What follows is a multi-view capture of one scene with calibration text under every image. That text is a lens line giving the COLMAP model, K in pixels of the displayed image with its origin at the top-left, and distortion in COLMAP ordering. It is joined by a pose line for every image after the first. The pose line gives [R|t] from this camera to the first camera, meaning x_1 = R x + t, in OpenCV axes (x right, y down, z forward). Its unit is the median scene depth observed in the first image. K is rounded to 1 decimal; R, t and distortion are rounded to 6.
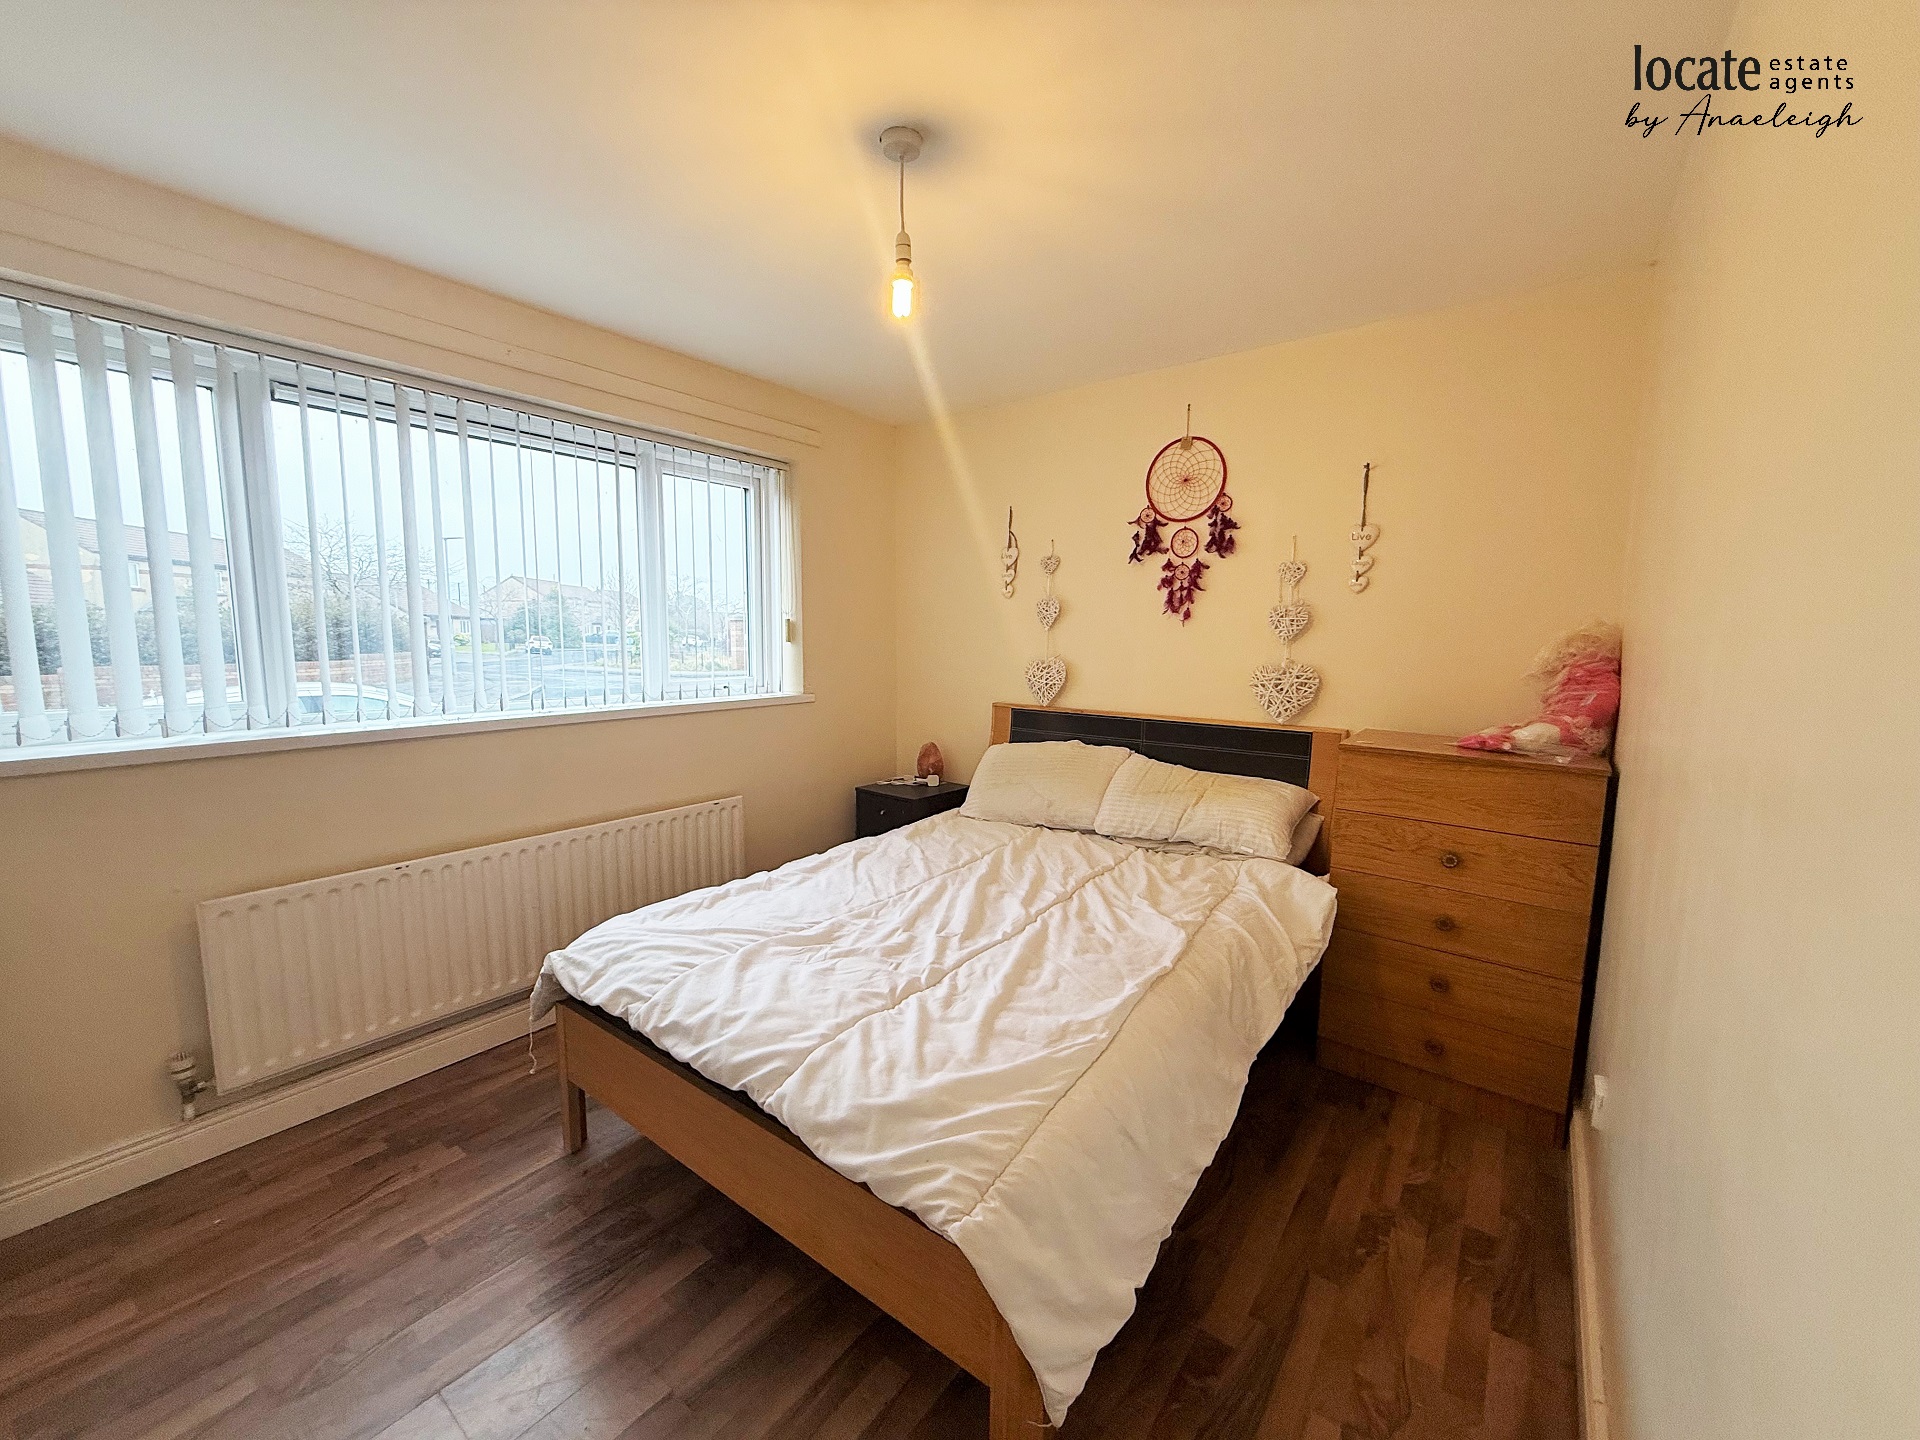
lens RADIAL K [[760.4, 0, 952.1], [0, 760.4, 722.1], [0, 0, 1]] dist [0.001985, 0.000155]
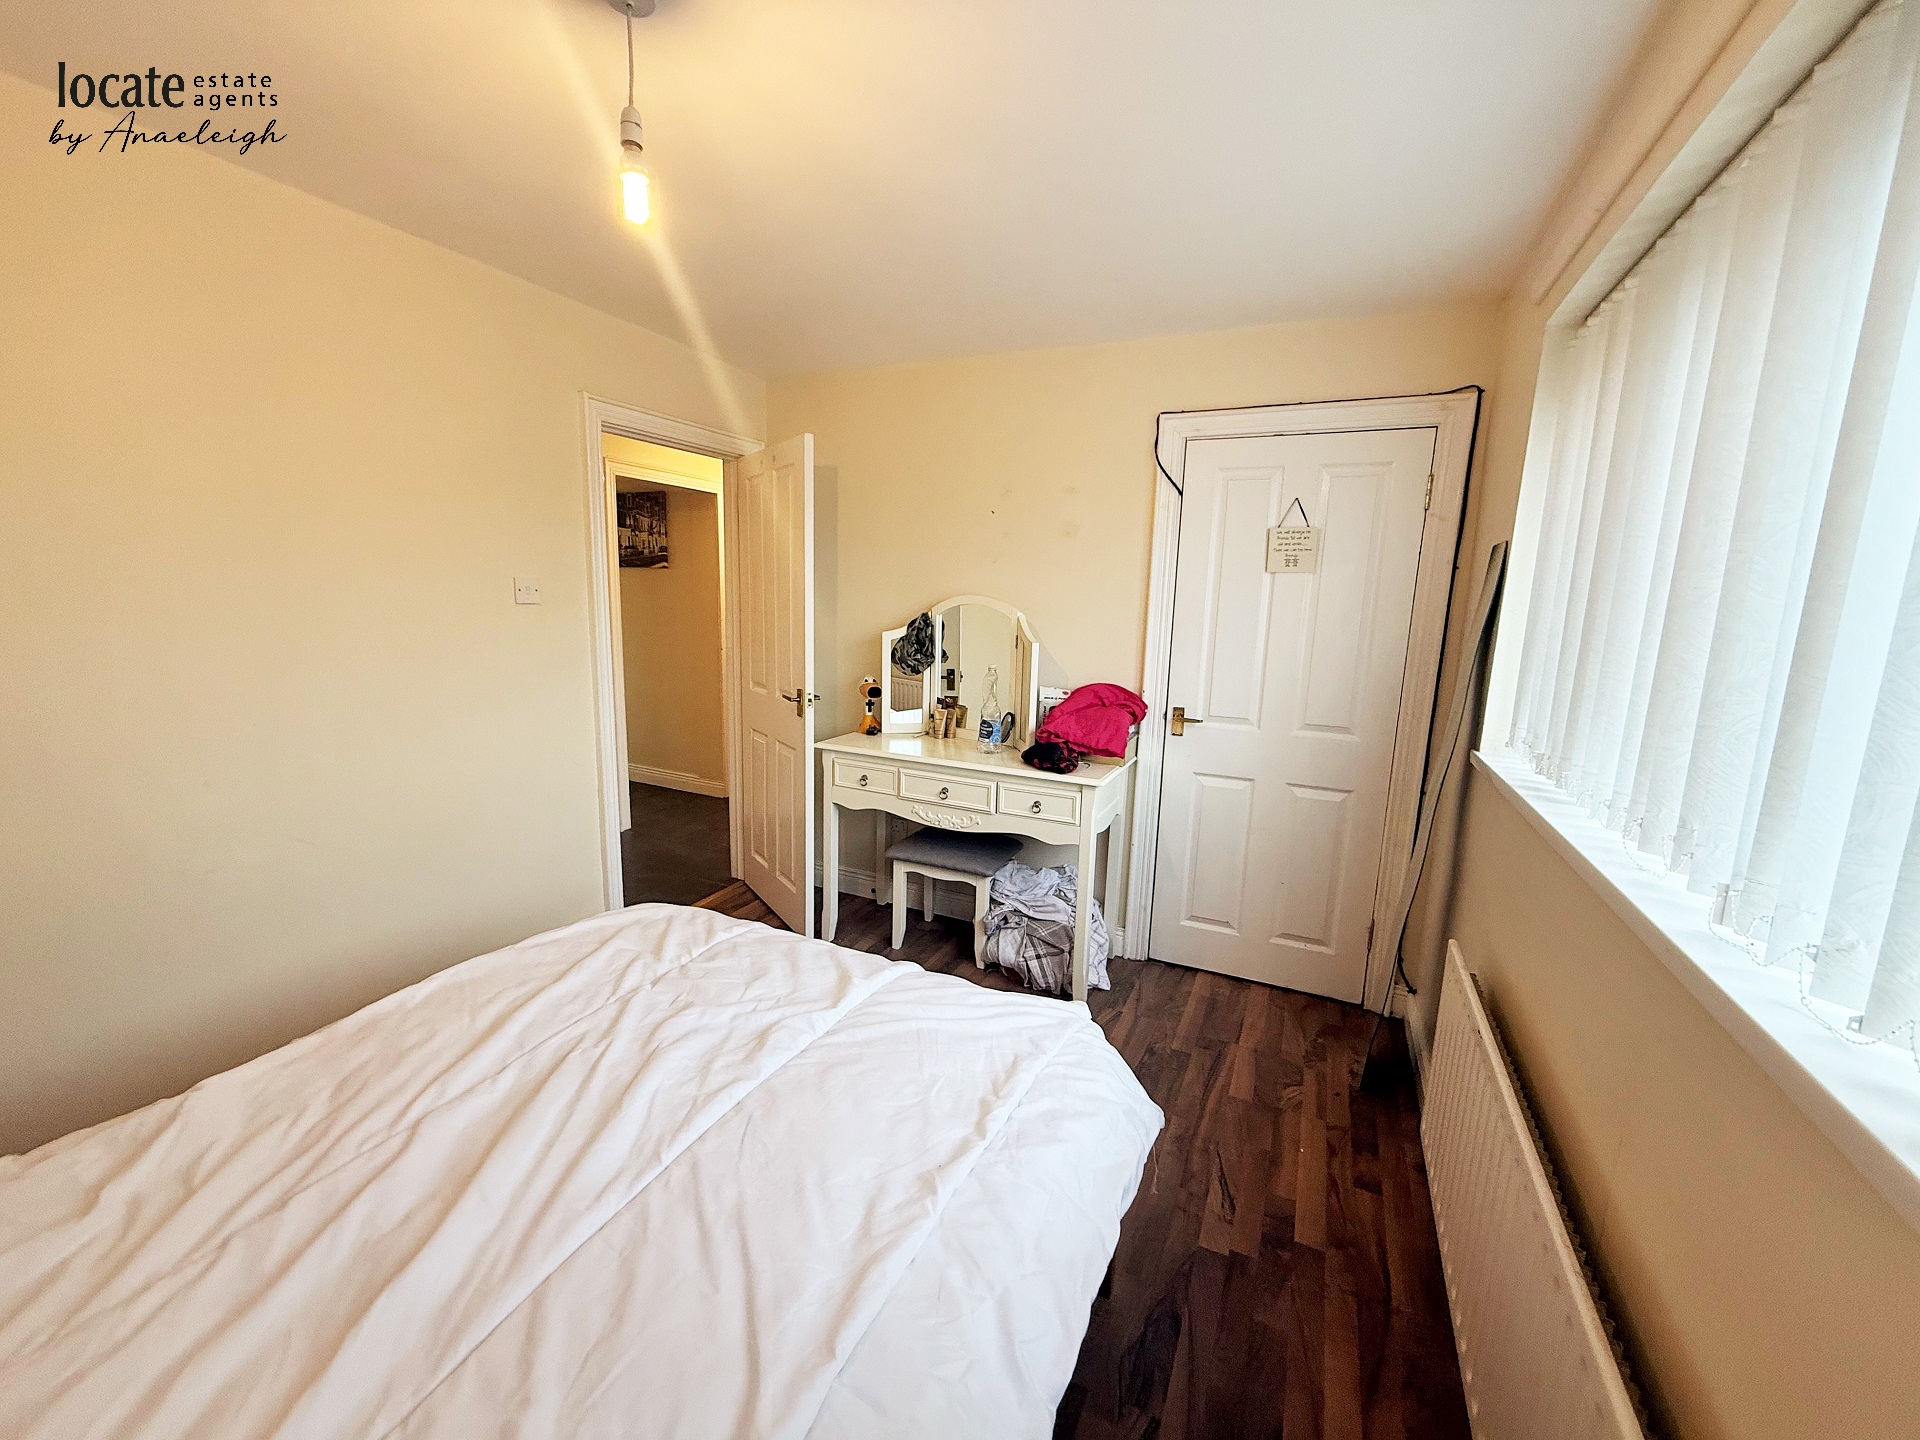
lens RADIAL K [[760.4, 0, 952.1], [0, 760.4, 722.1], [0, 0, 1]] dist [0.001985, 0.000155]
pose [[-0.978966, -0.000164, -0.204022, -0.204710], [-0.057425, 0.959793, 0.274773, -0.254018], [0.195774, 0.280710, -0.939614, 1.778702]]
